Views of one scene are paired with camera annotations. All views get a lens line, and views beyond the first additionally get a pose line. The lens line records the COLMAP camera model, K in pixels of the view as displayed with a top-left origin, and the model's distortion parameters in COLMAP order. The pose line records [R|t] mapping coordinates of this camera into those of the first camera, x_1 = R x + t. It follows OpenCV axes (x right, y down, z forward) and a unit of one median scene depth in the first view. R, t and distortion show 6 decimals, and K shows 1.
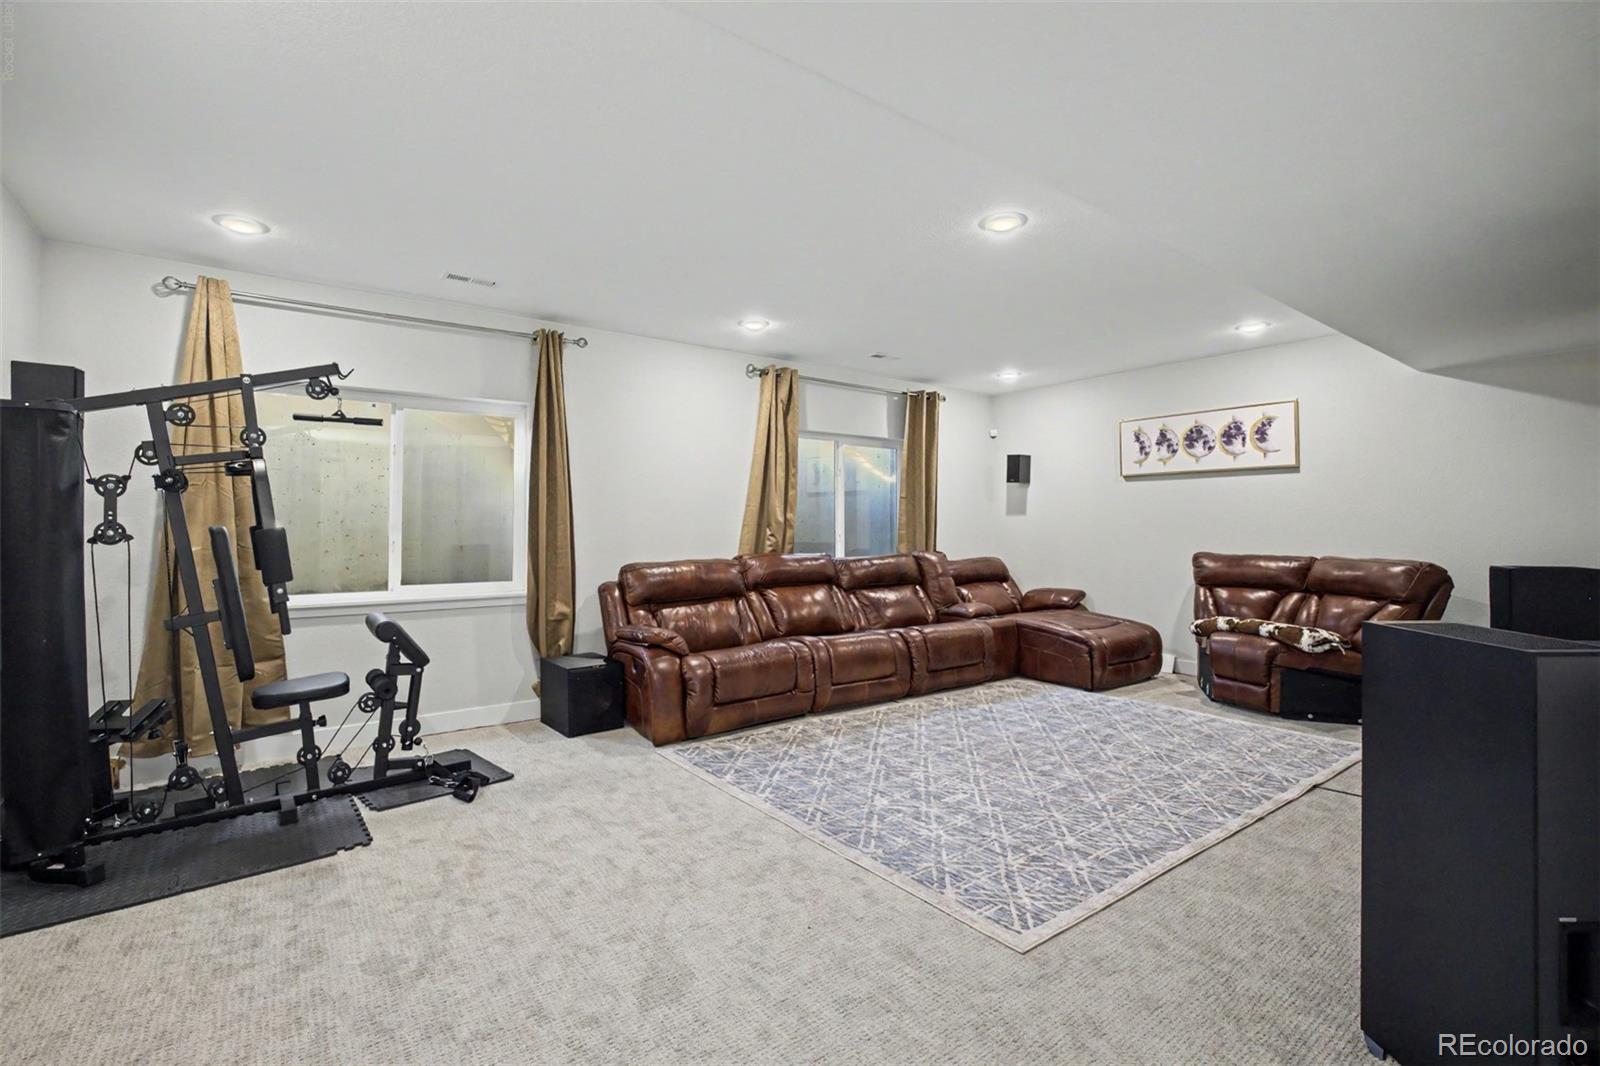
lens RADIAL K [[718.0, 0, 805.3], [0, 718.0, 523.7], [0, 0, 1]] dist [-0.034016, 0.000156]
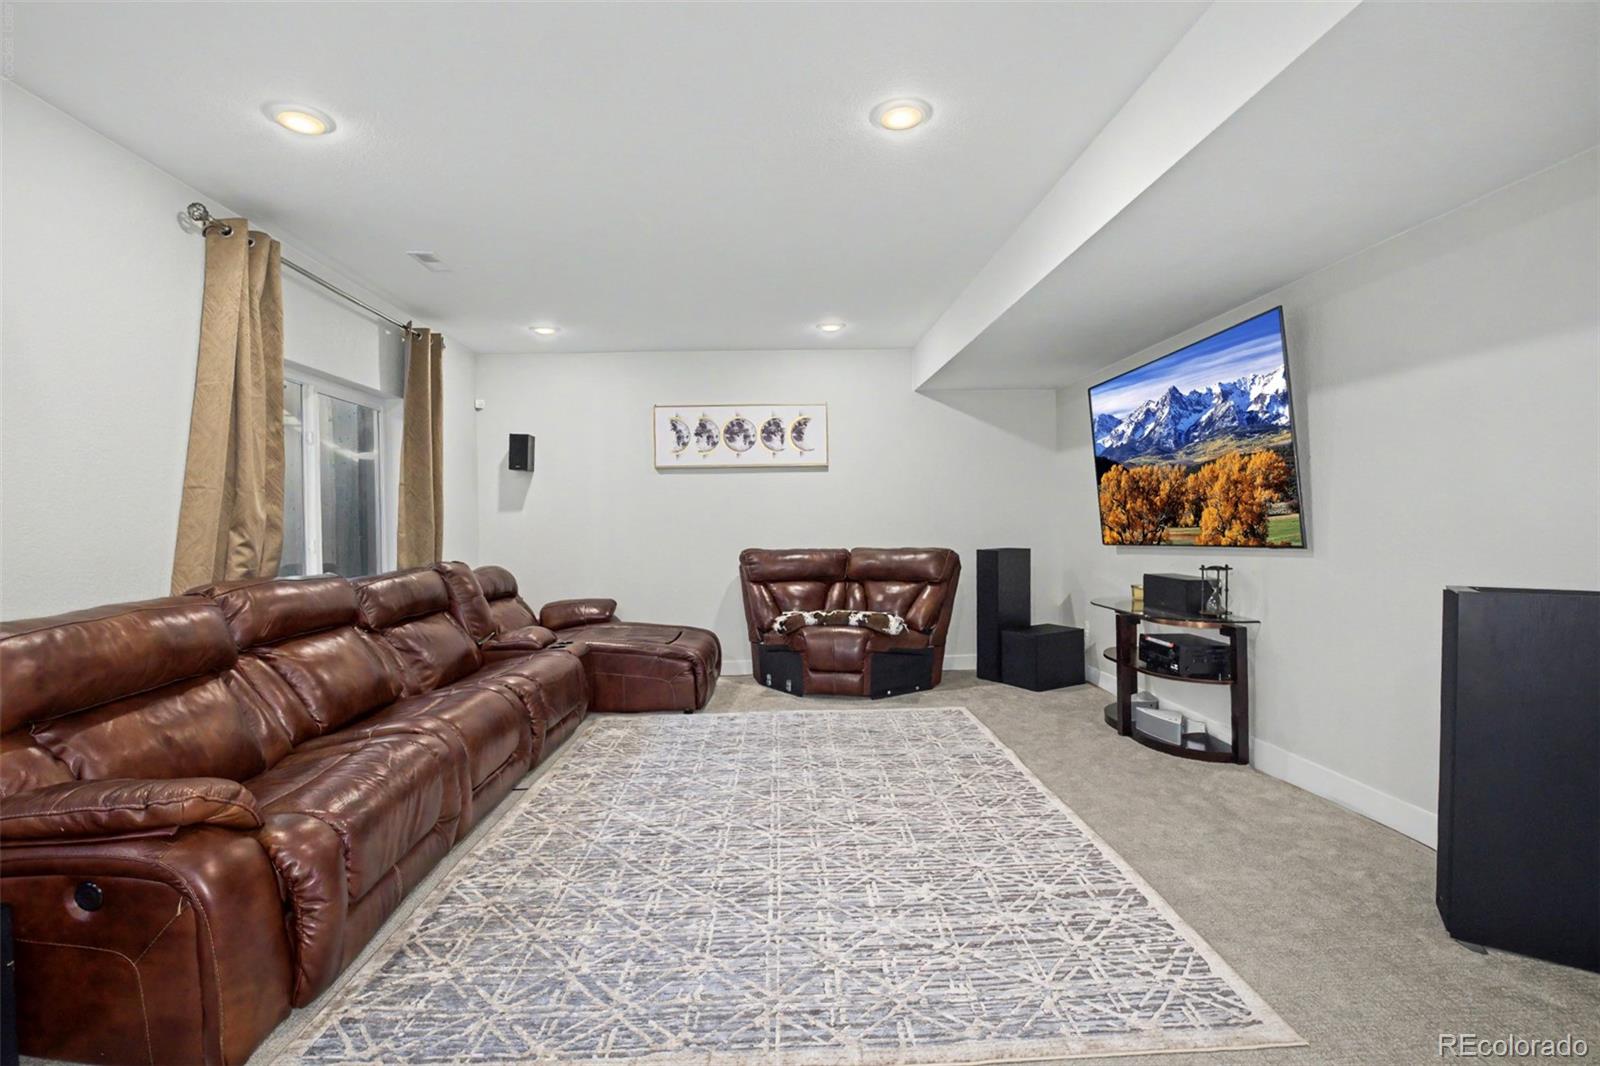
lens RADIAL K [[742.0, 0, 795.2], [0, 742.0, 544.2], [0, 0, 1]] dist [-0.035753, 0.001598]
pose [[0.579168, -0.031057, 0.814616, -0.266546], [0.010945, 0.999480, 0.030323, 0.003799], [-0.815135, -0.008646, 0.579207, 0.392958]]
